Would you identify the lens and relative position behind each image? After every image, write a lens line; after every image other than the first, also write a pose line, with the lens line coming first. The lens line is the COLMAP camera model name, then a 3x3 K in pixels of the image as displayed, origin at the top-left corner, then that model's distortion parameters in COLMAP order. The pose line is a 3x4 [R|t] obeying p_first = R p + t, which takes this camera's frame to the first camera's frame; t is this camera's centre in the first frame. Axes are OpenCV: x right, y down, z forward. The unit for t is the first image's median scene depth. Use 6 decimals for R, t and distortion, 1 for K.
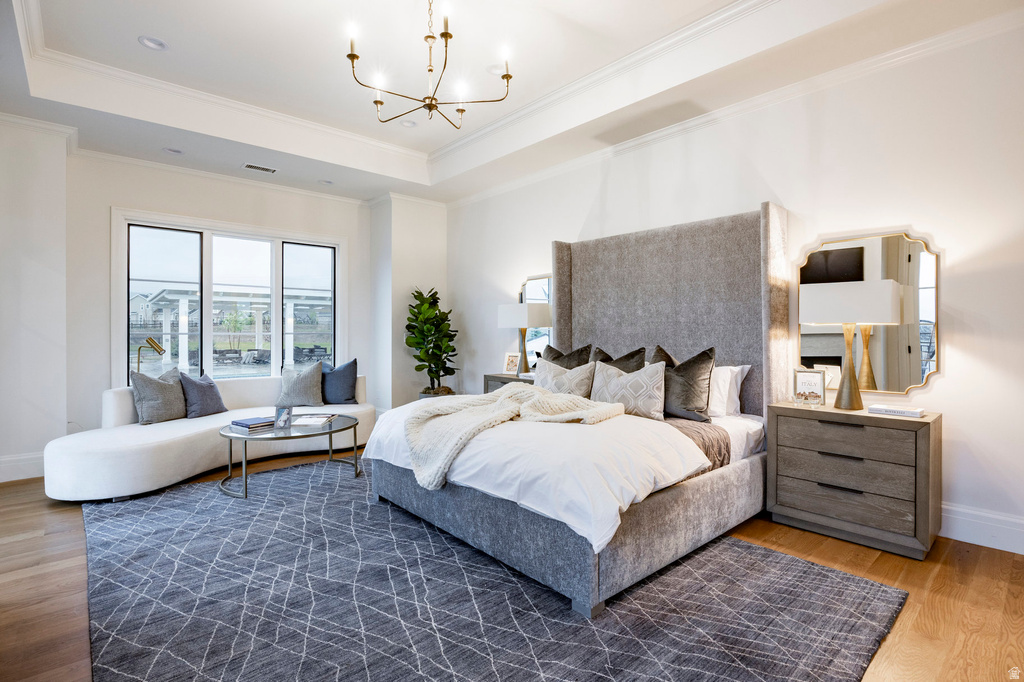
lens RADIAL K [[482.7, 0, 513.5], [0, 482.7, 332.4], [0, 0, 1]] dist [-0.011979, -0.000639]
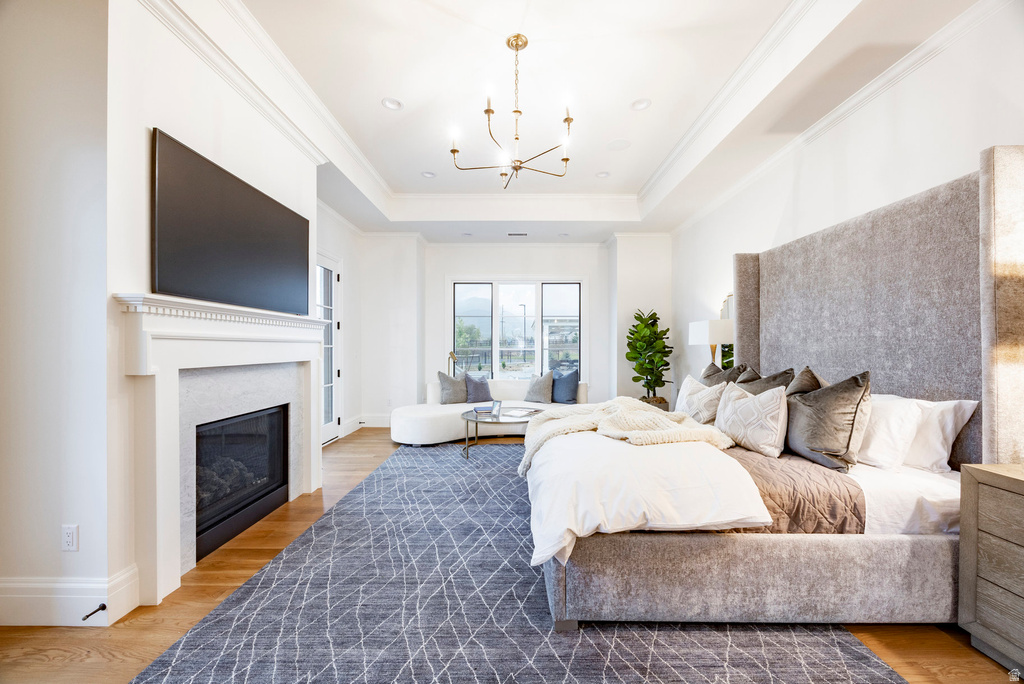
lens RADIAL K [[389.9, 0, 518.7], [0, 389.9, 348.3], [0, 0, 1]] dist [-0.008462, 0.001283]
pose [[0.752271, 0.002112, -0.658851, 0.394735], [-0.001197, 0.999998, 0.001839, -0.004651], [0.658853, -0.000595, 0.752271, 0.199666]]
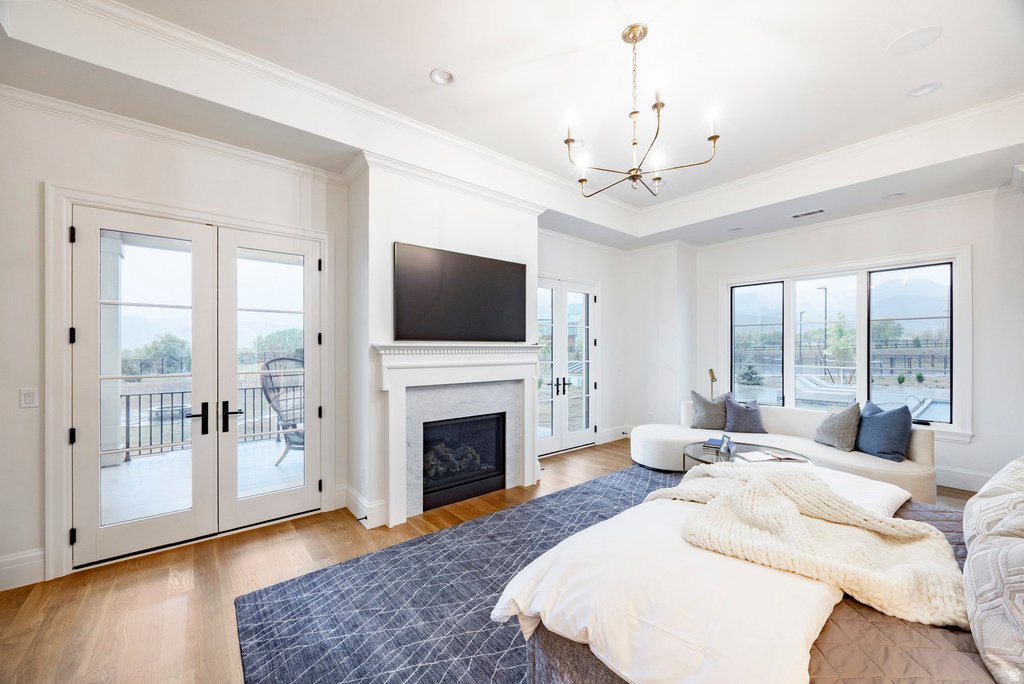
lens RADIAL K [[389.9, 0, 515.2], [0, 389.9, 348.0], [0, 0, 1]] dist [-0.008462, 0.001283]
pose [[-0.030279, -0.000224, -0.999541, 0.566061], [-0.002284, 0.999997, -0.000155, -0.068245], [0.999539, 0.002278, -0.030279, 0.607014]]
